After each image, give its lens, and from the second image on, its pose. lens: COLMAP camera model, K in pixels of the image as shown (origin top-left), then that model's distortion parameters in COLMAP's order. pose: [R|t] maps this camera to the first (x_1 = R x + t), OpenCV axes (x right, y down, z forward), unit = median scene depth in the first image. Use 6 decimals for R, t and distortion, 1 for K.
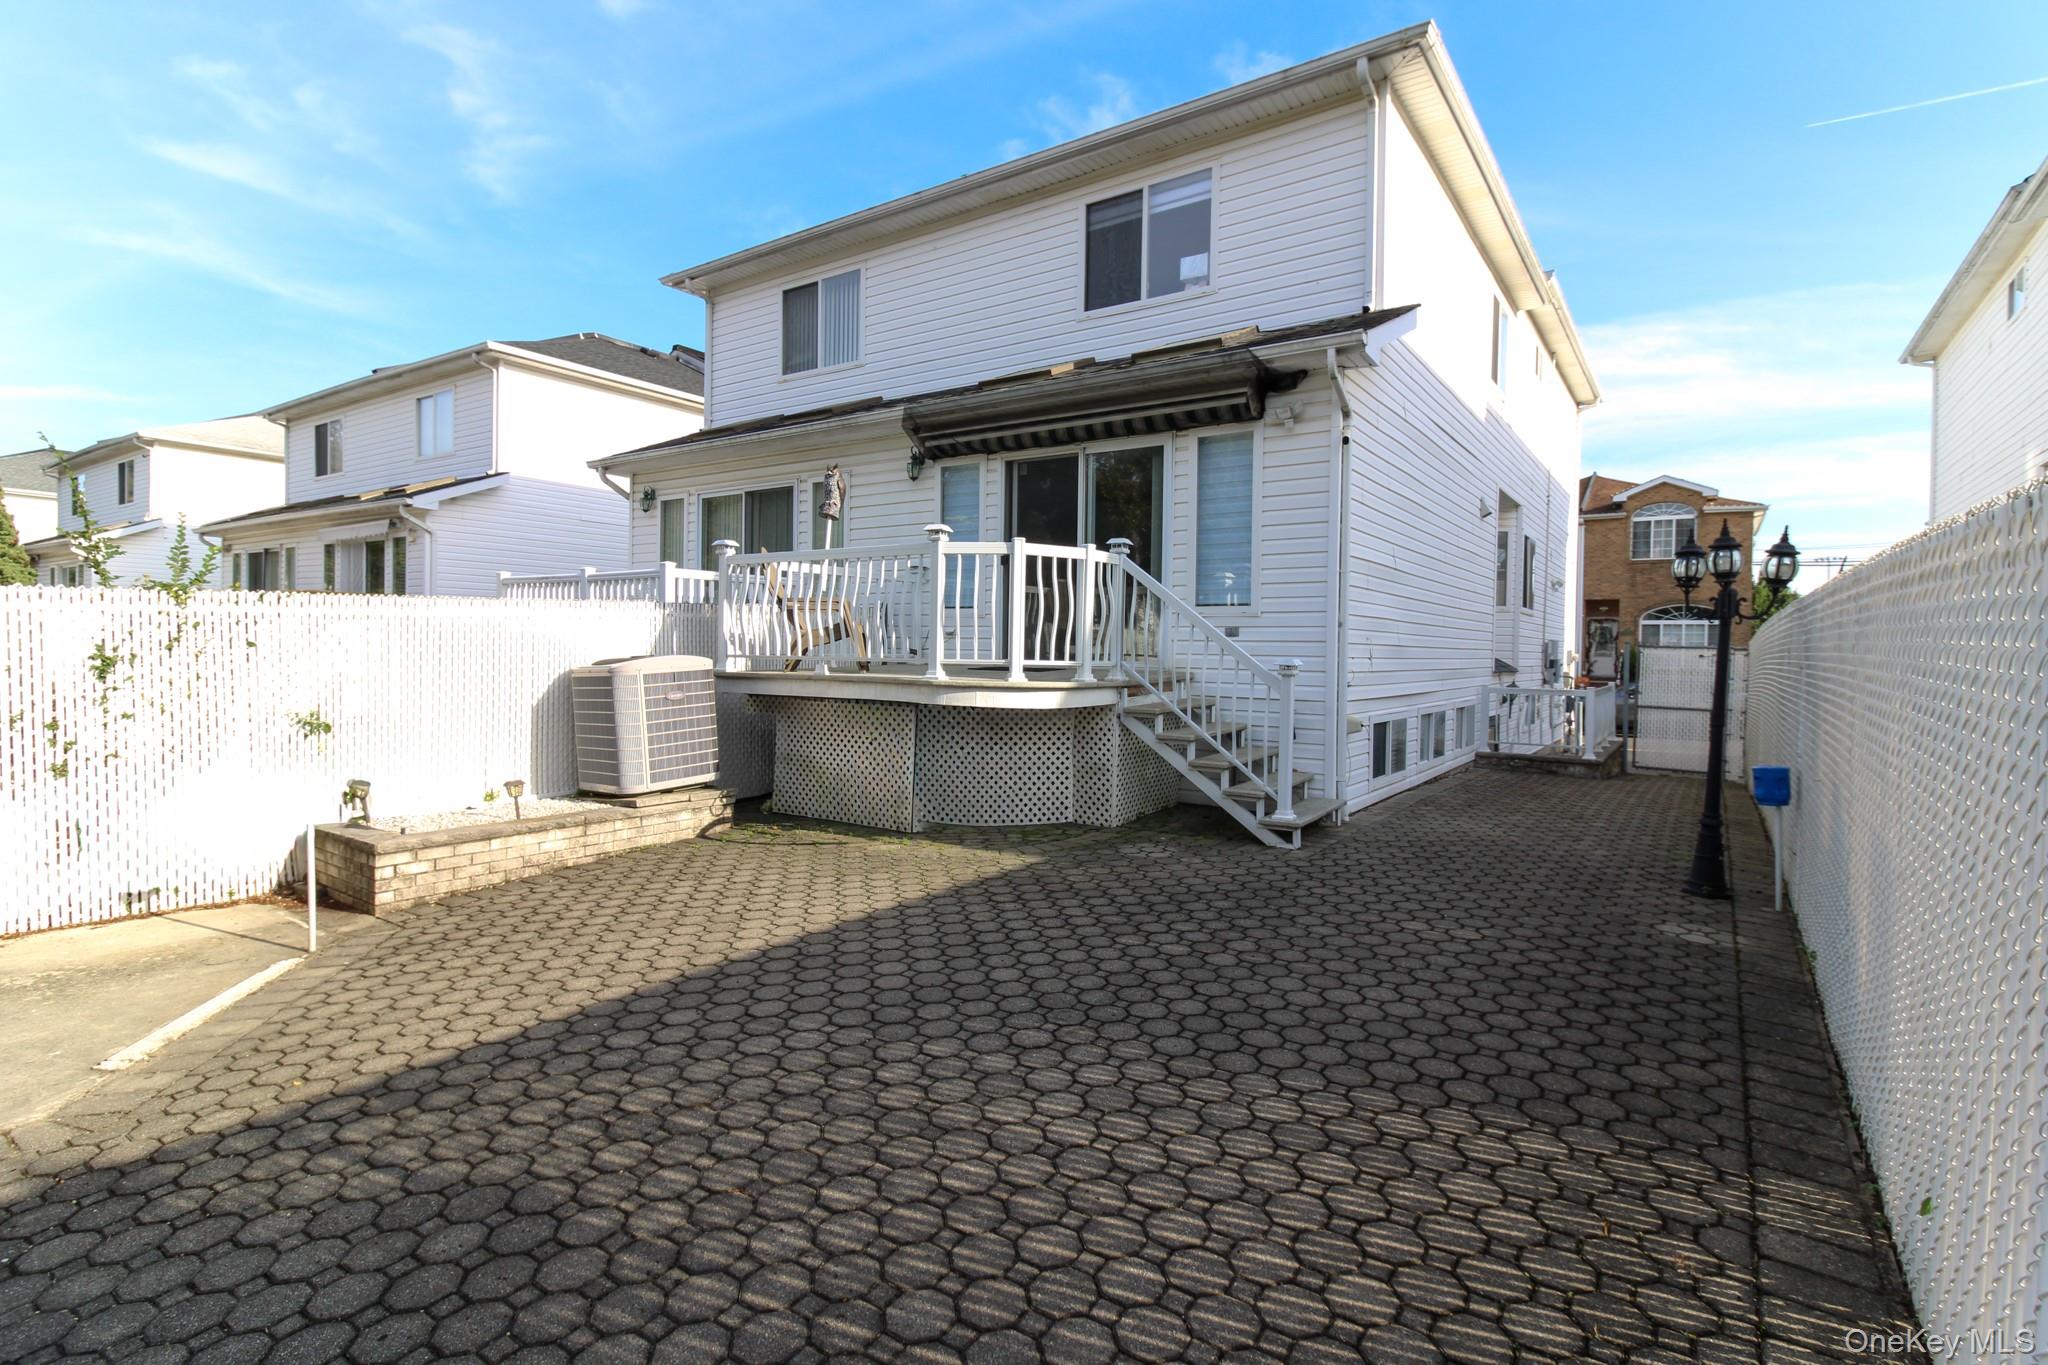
lens RADIAL K [[956.7, 0, 1032.1], [0, 956.7, 670.7], [0, 0, 1]] dist [0.013179, -0.008488]
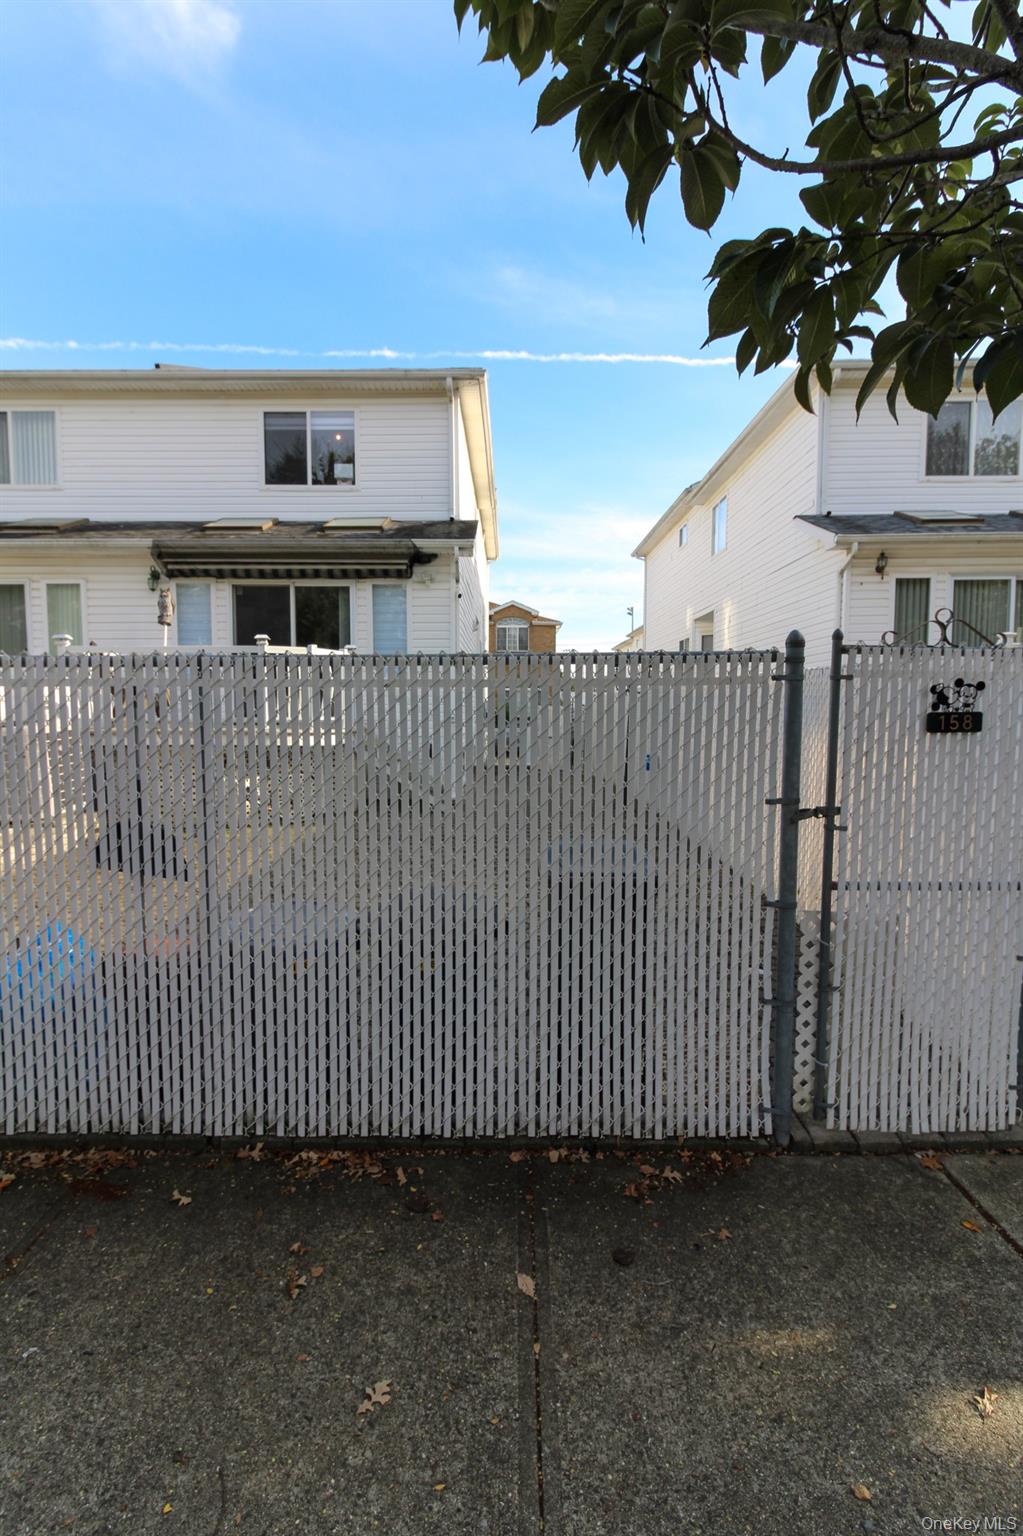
lens RADIAL K [[717.6, 0, 509.0], [0, 717.6, 766.2], [0, 0, 1]] dist [0.013179, -0.008488]
pose [[0.829123, -0.058529, 0.555994, -0.302182], [0.027120, 0.997545, 0.064569, 0.002072], [-0.558408, -0.038458, 0.828675, -0.172607]]
